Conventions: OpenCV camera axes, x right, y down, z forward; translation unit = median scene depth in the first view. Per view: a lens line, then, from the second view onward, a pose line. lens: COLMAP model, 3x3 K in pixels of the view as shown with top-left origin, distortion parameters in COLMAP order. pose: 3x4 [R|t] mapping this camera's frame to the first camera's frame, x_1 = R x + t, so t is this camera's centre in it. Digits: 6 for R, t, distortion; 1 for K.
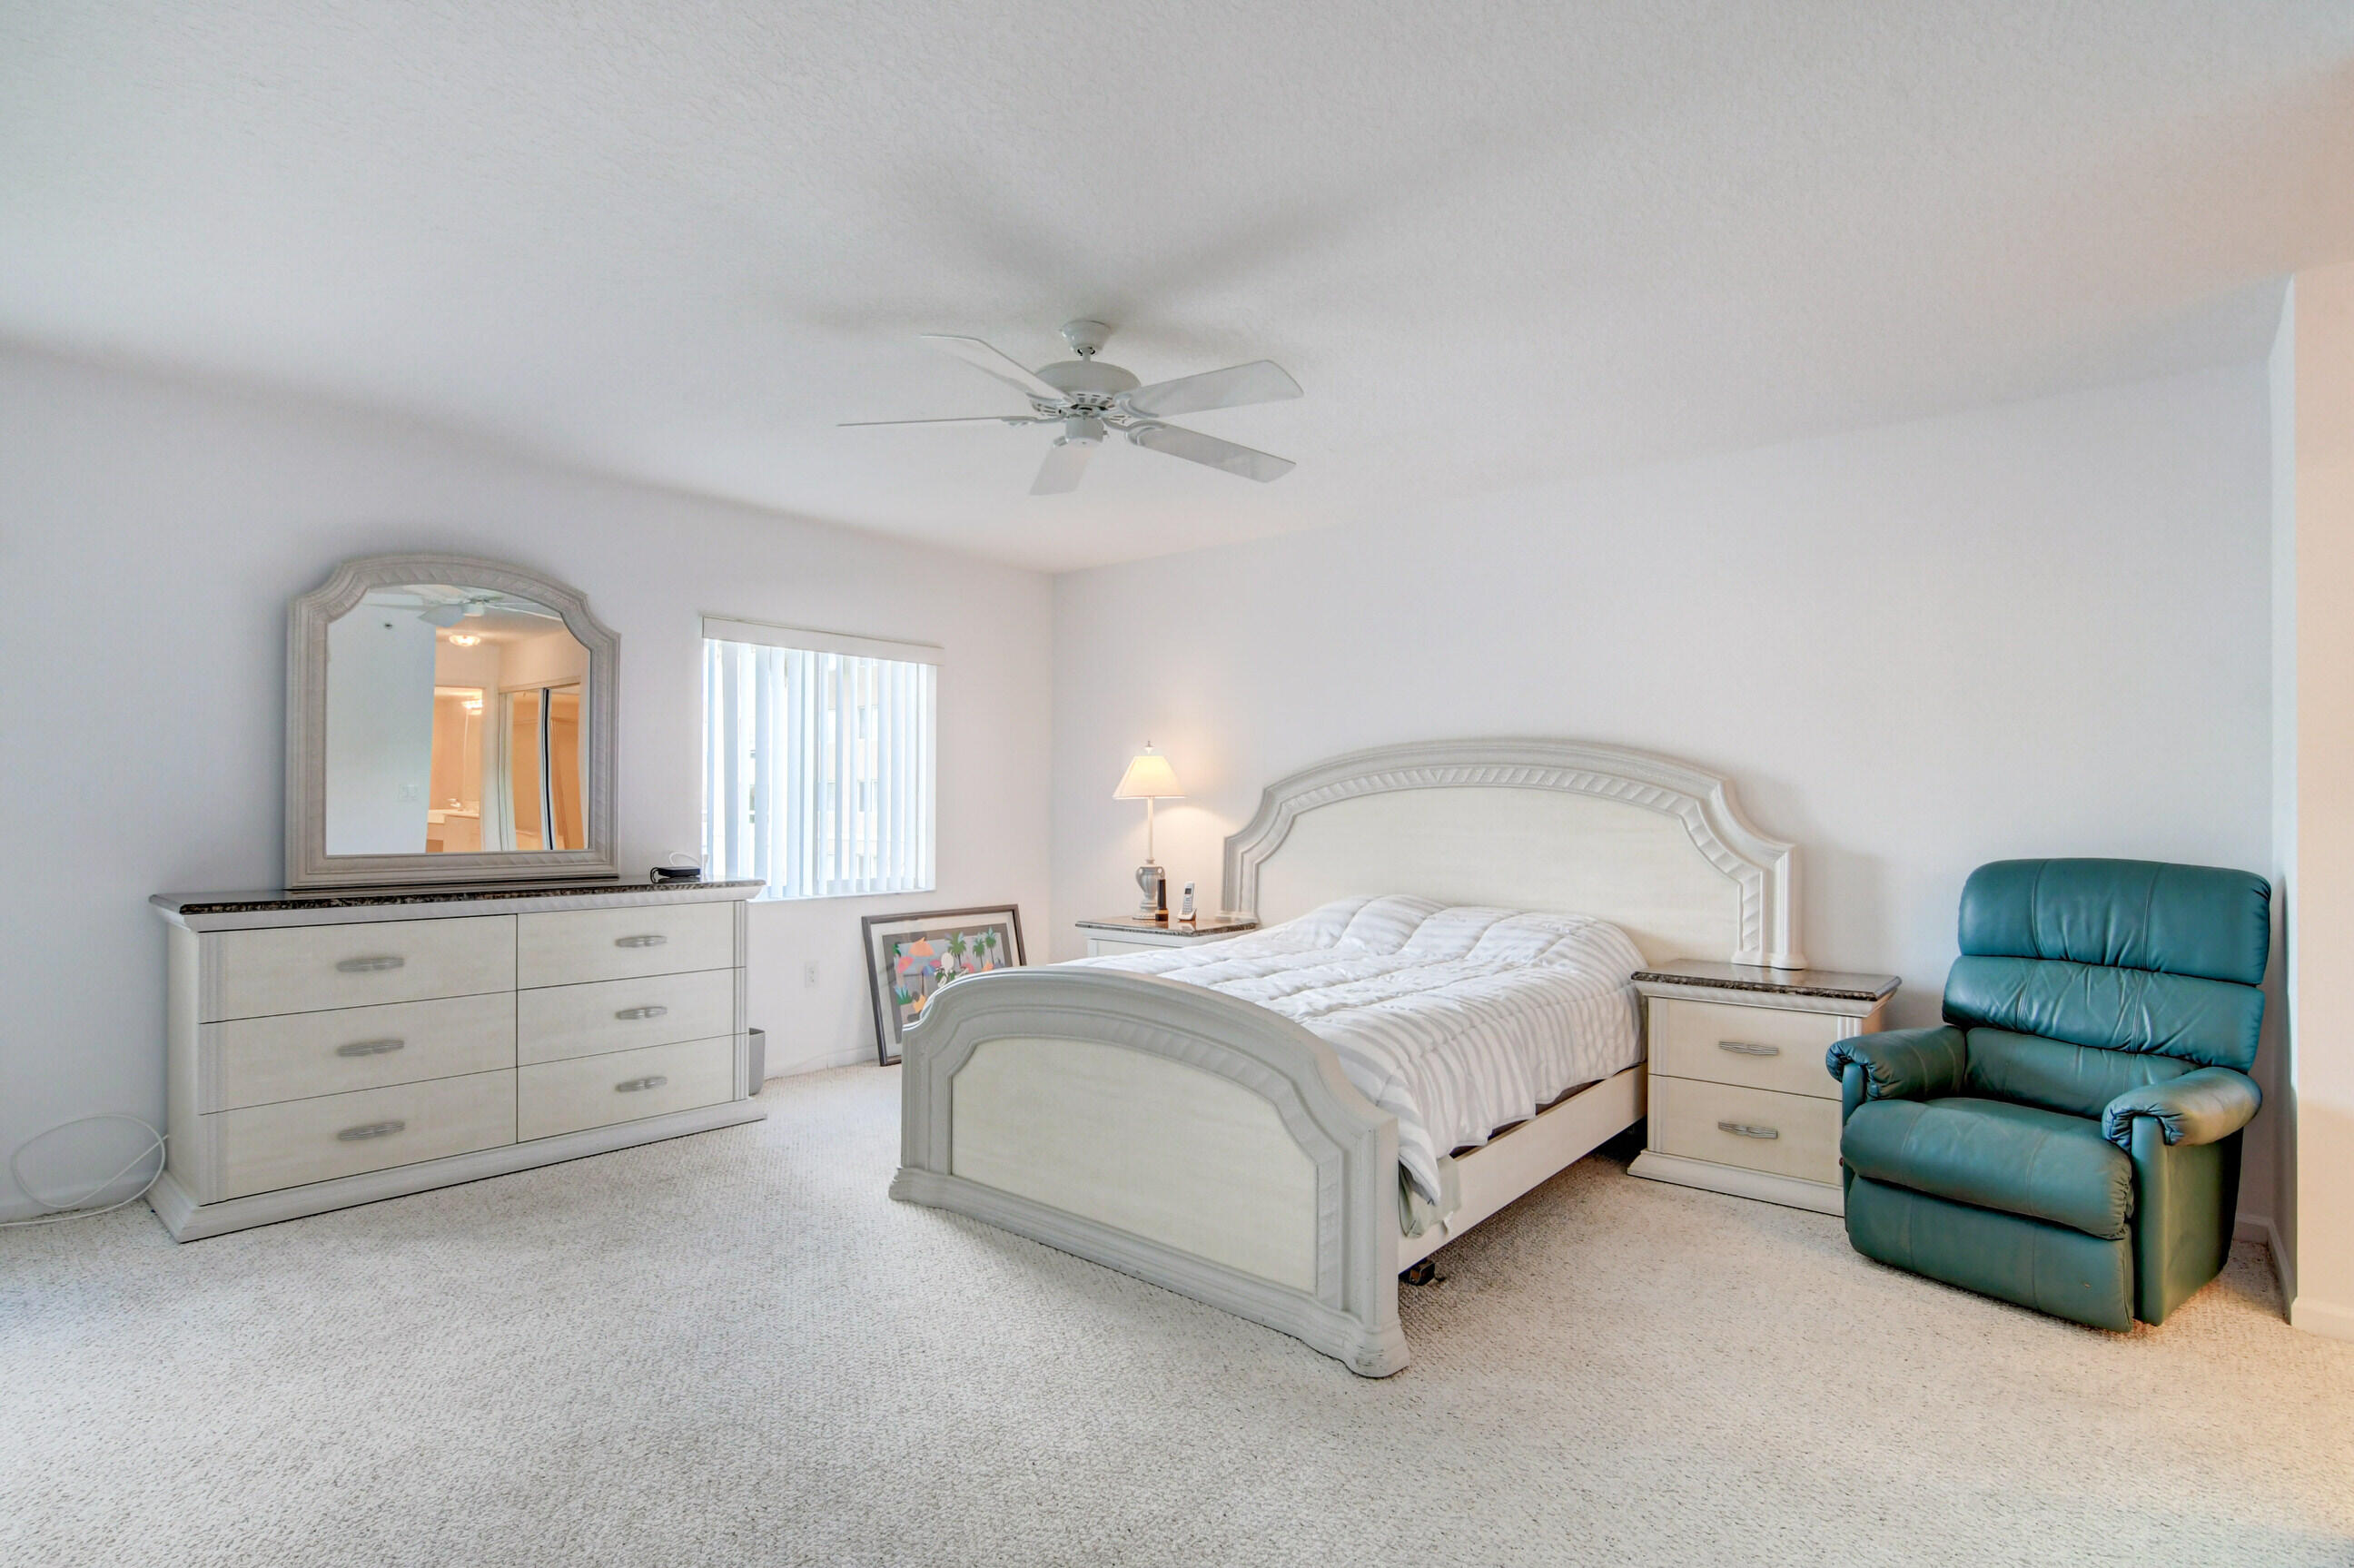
lens RADIAL K [[1160.2, 0, 1183.6], [0, 1160.2, 788.2], [0, 0, 1]] dist [-0.022647, 0.010069]
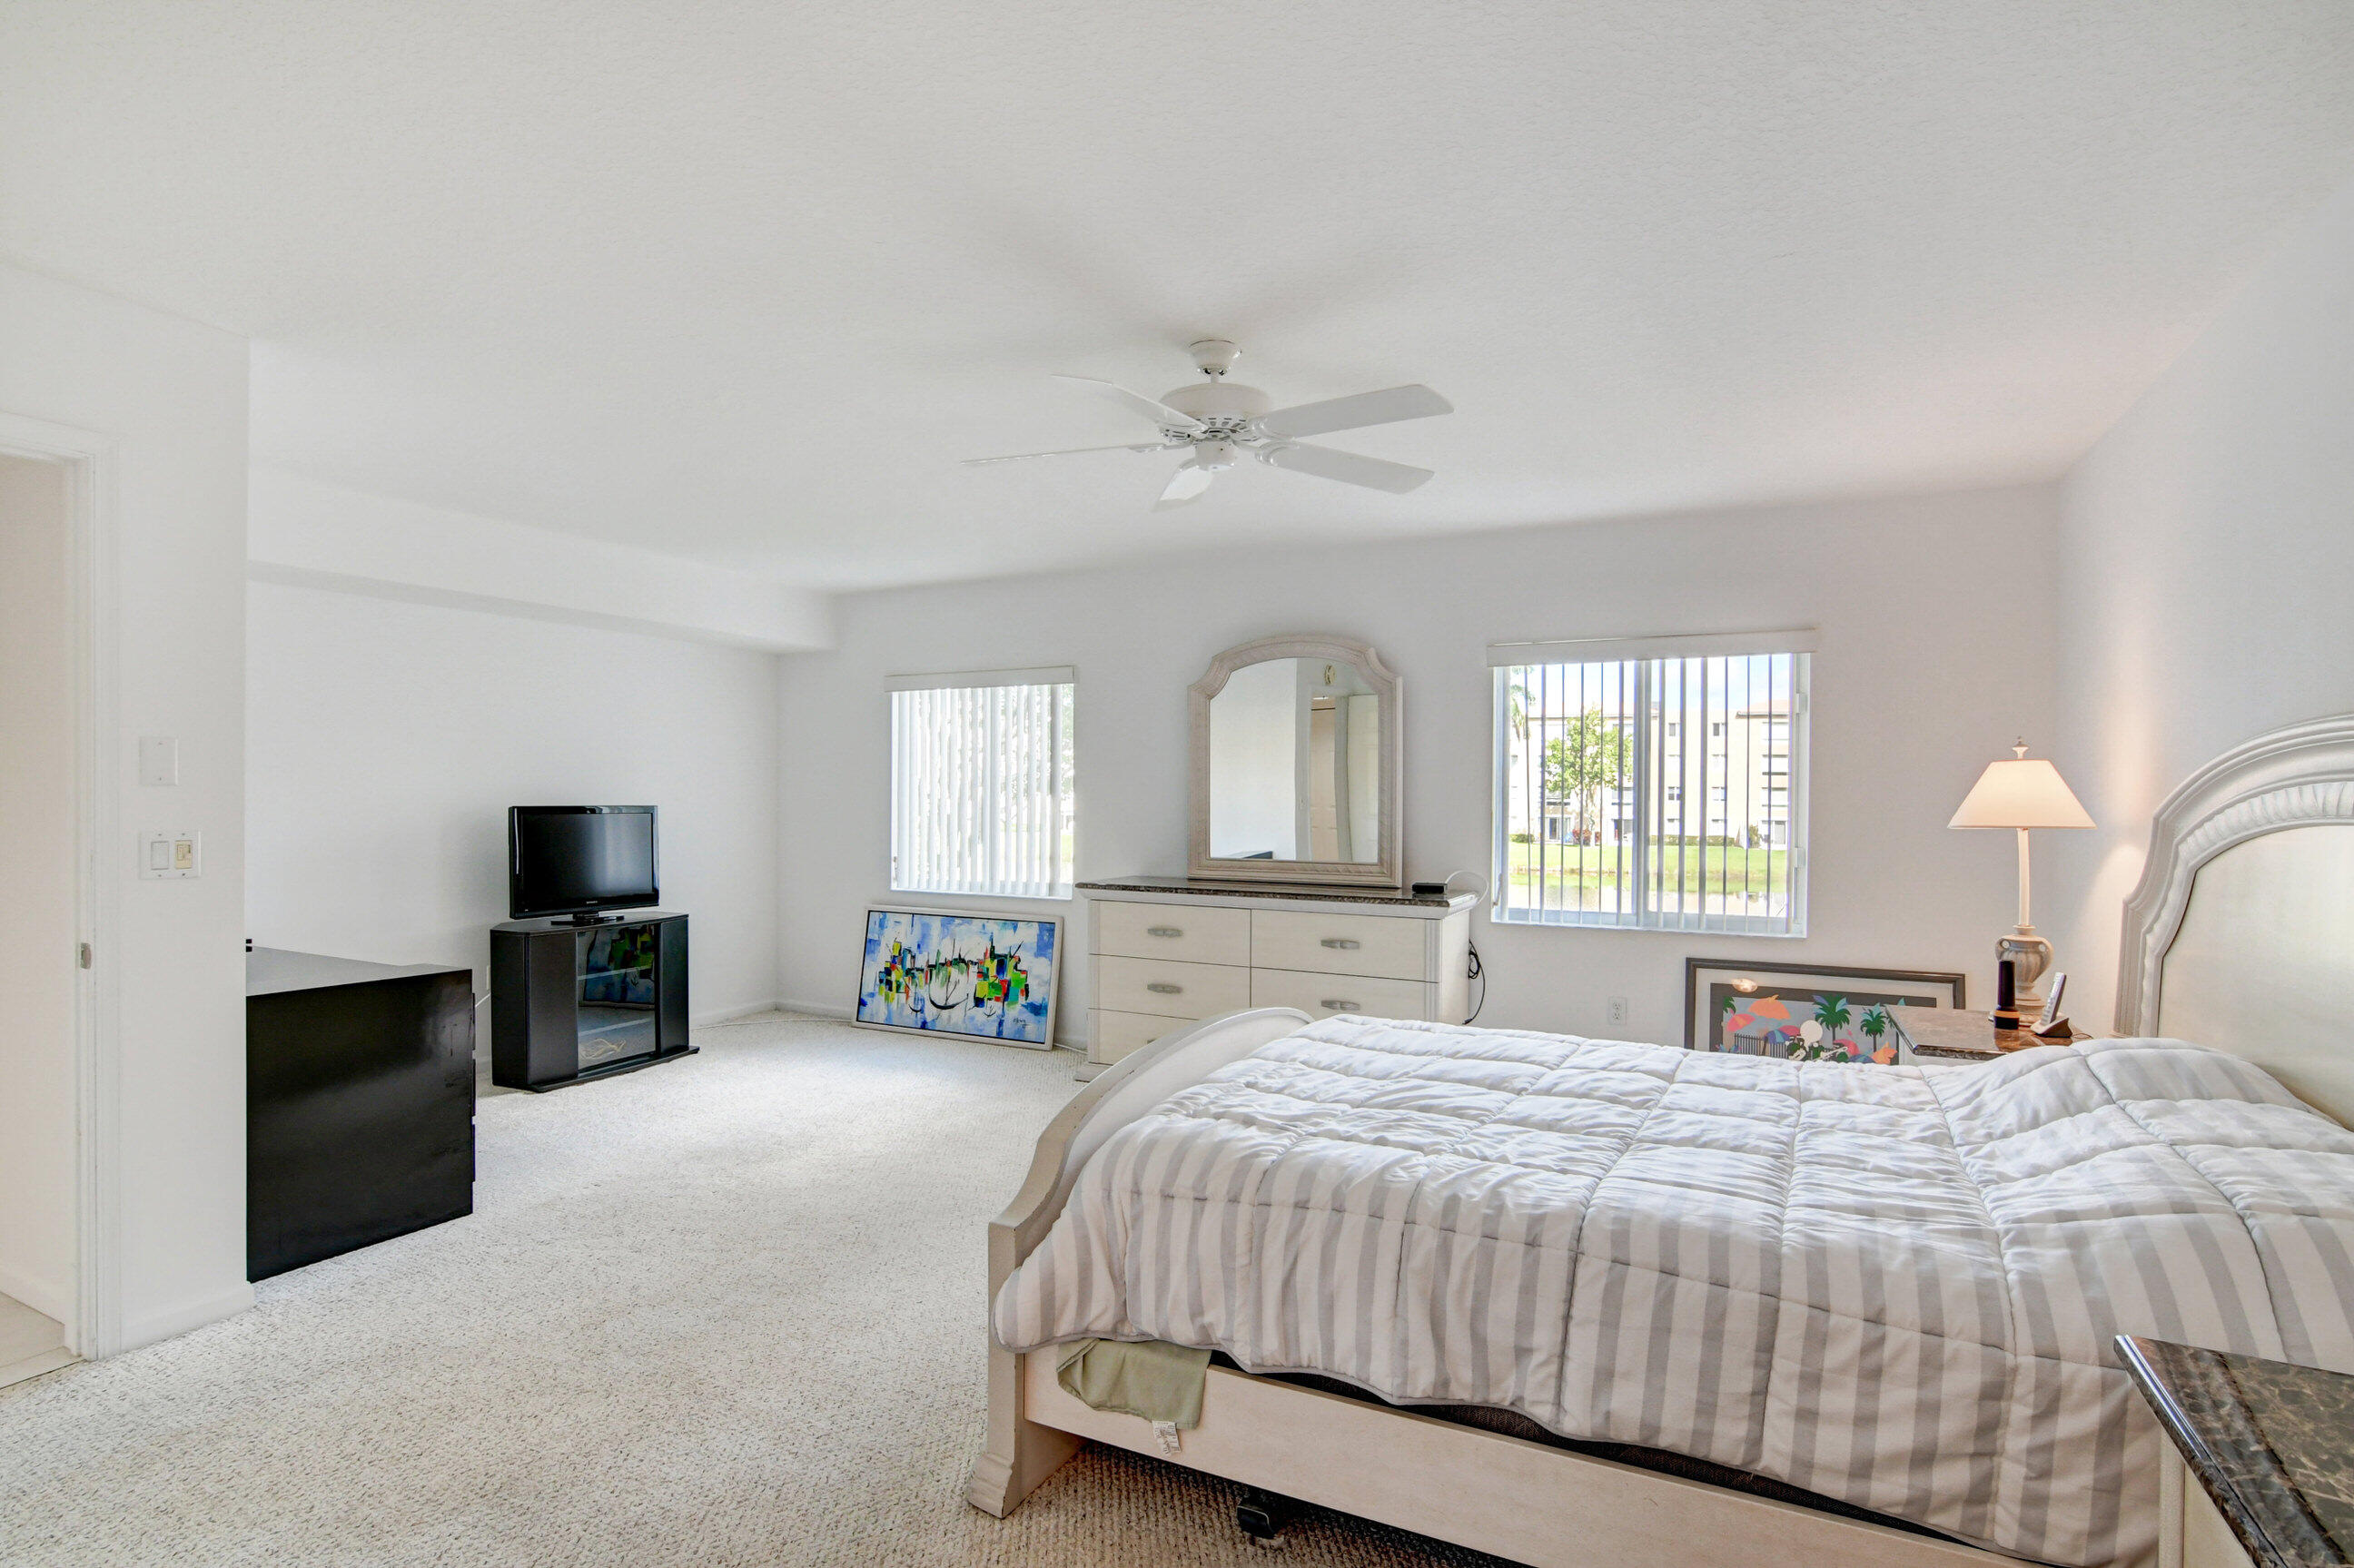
lens RADIAL K [[1160.2, 0, 1168.6], [0, 1160.2, 794.7], [0, 0, 1]] dist [-0.022647, 0.010069]
pose [[0.234498, -0.005639, -0.972100, 0.475748], [0.008960, 0.999953, -0.003639, -0.011665], [0.972075, -0.007857, 0.234538, 0.420922]]
